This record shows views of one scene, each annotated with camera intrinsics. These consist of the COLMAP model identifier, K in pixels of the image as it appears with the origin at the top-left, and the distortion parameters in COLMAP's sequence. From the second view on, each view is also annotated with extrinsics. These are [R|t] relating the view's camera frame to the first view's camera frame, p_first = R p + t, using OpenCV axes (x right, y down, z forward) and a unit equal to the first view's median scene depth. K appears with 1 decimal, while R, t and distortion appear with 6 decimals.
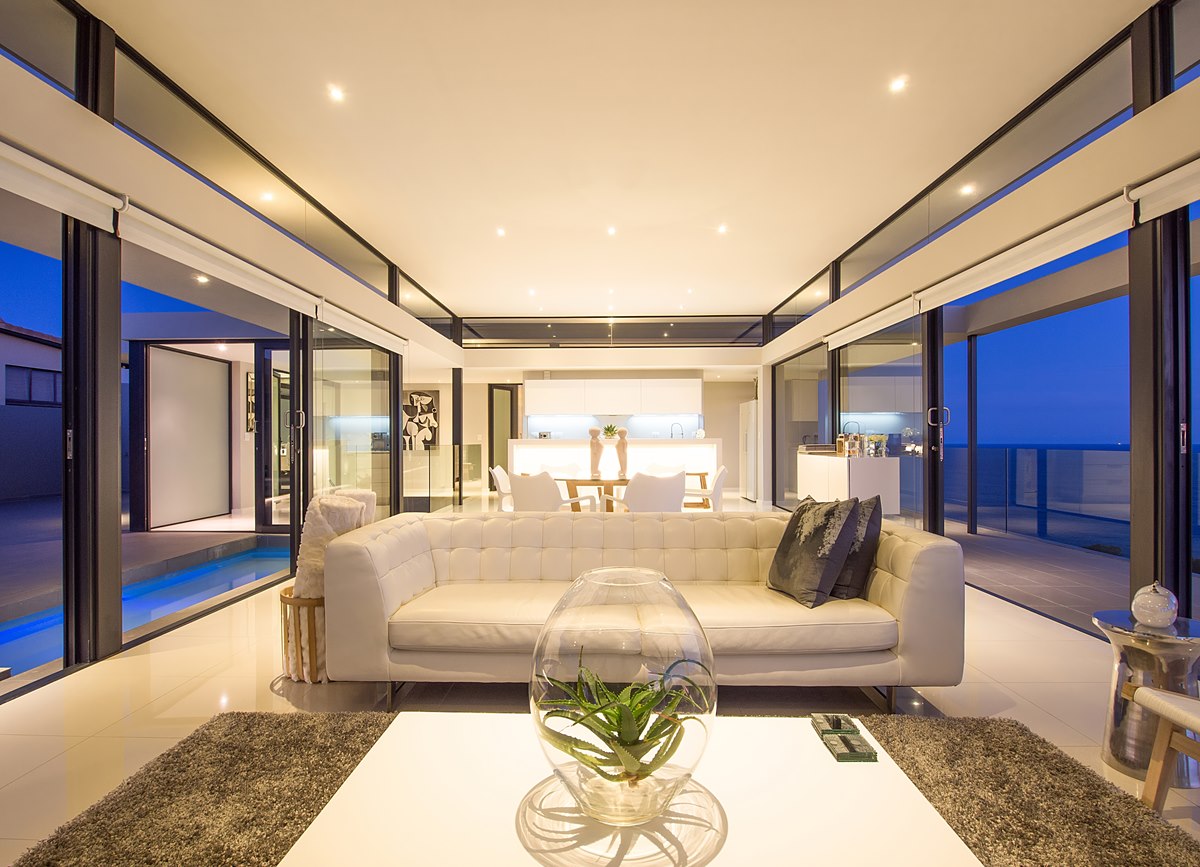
lens RADIAL K [[638.8, 0, 596.5], [0, 638.8, 438.6], [0, 0, 1]] dist [-0.006579, 0.000119]
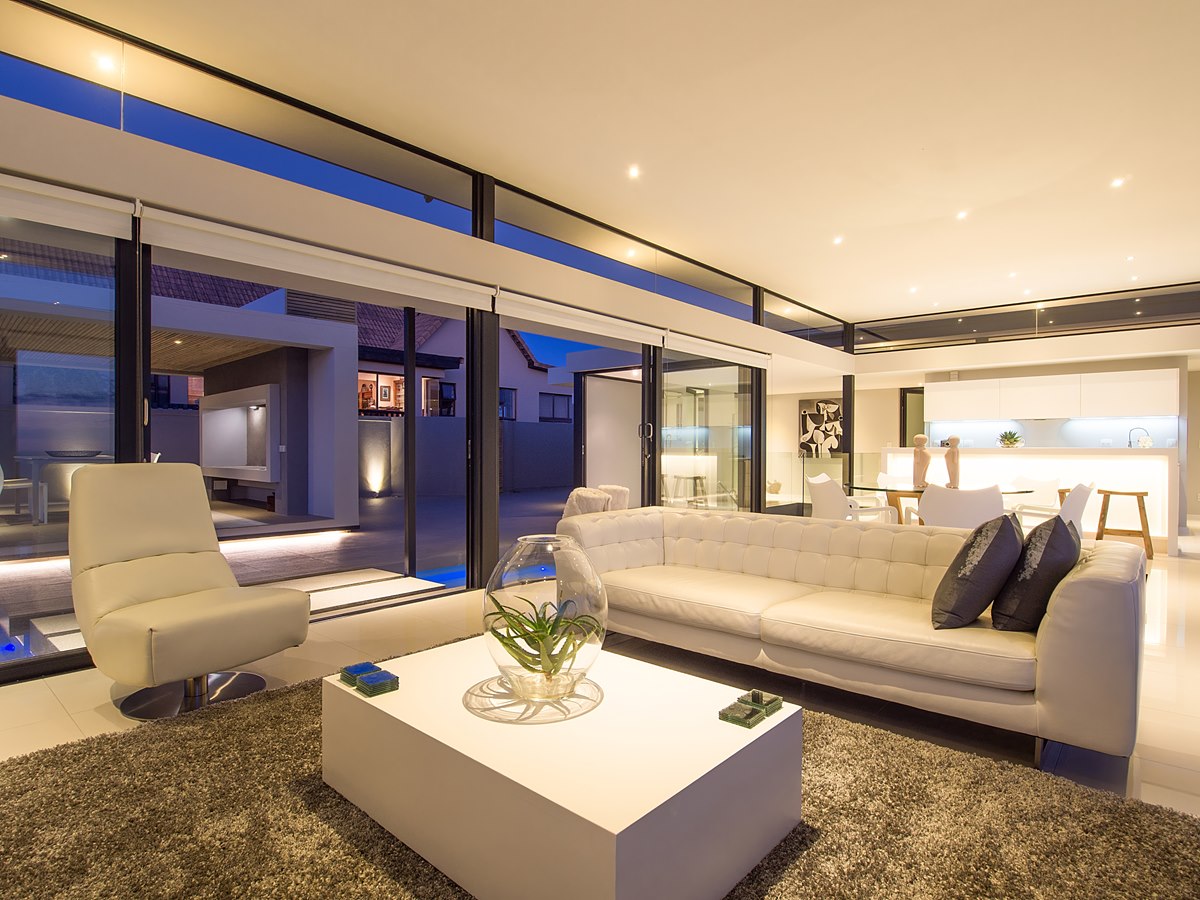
lens RADIAL K [[644.2, 0, 604.4], [0, 644.2, 453.3], [0, 0, 1]] dist [-0.007238, -0.002670]
pose [[0.771230, 0.010221, -0.636474, 0.190247], [-0.003458, 0.999924, 0.011867, -0.000545], [0.636547, -0.006951, 0.771207, -0.011461]]
